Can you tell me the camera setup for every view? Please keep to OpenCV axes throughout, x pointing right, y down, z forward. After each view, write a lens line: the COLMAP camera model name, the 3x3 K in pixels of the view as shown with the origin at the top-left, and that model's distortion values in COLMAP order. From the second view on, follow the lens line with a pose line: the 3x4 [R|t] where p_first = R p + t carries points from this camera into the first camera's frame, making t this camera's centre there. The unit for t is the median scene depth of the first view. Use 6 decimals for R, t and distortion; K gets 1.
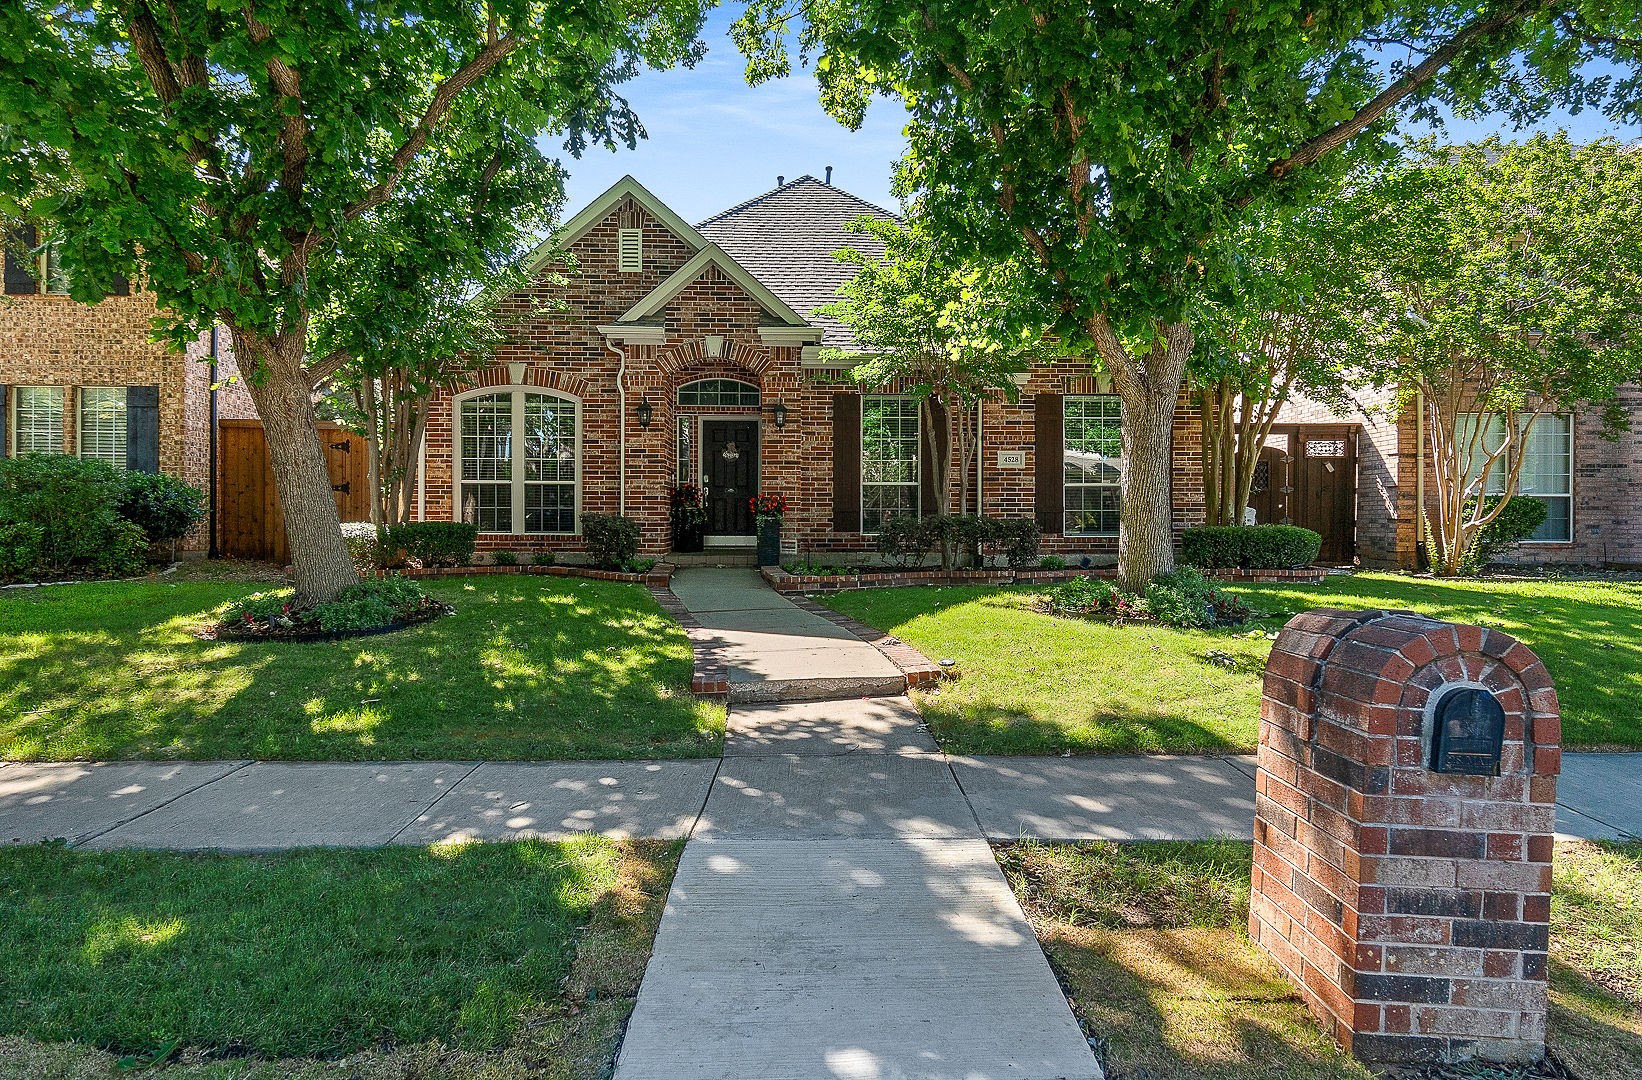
lens RADIAL K [[916.7, 0, 822.3], [0, 916.7, 528.6], [0, 0, 1]] dist [-0.000304, -0.000233]
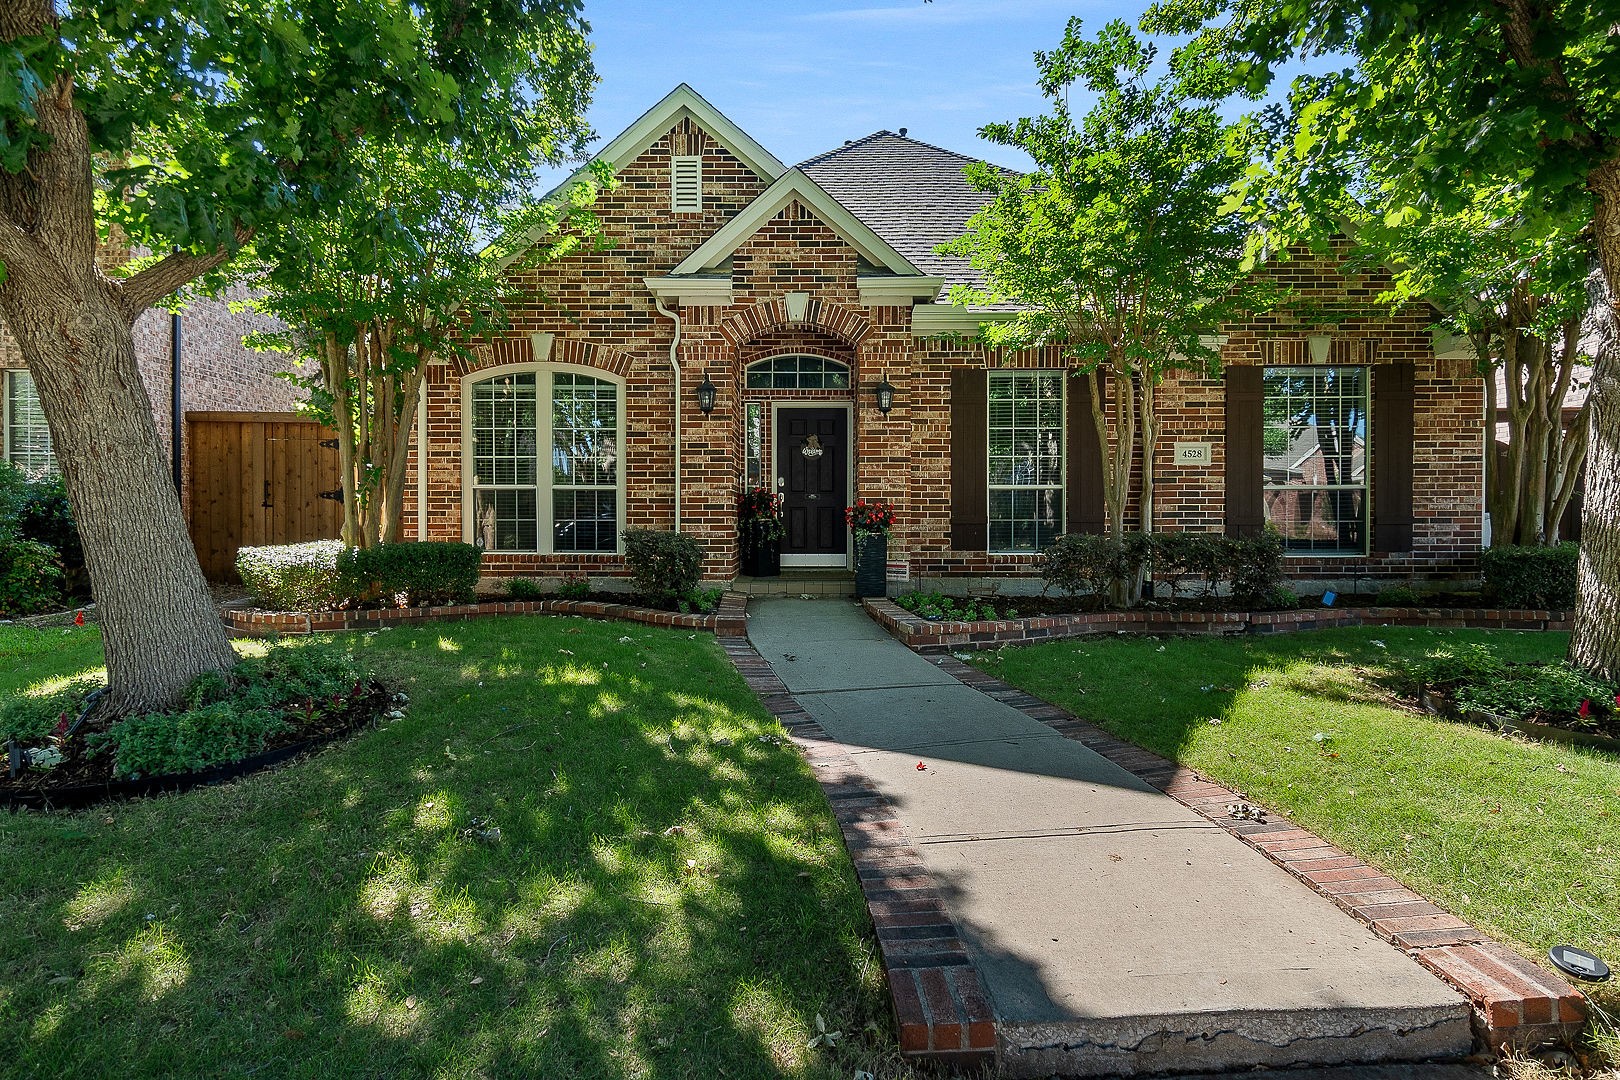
lens RADIAL K [[840.8, 0, 808.7], [0, 840.8, 541.8], [0, 0, 1]] dist [0.002737, 0.000325]
pose [[0.998654, -0.001088, -0.051859, -0.071207], [0.001782, 0.999909, 0.013353, -0.013460], [0.051840, -0.013428, 0.998565, 0.298854]]
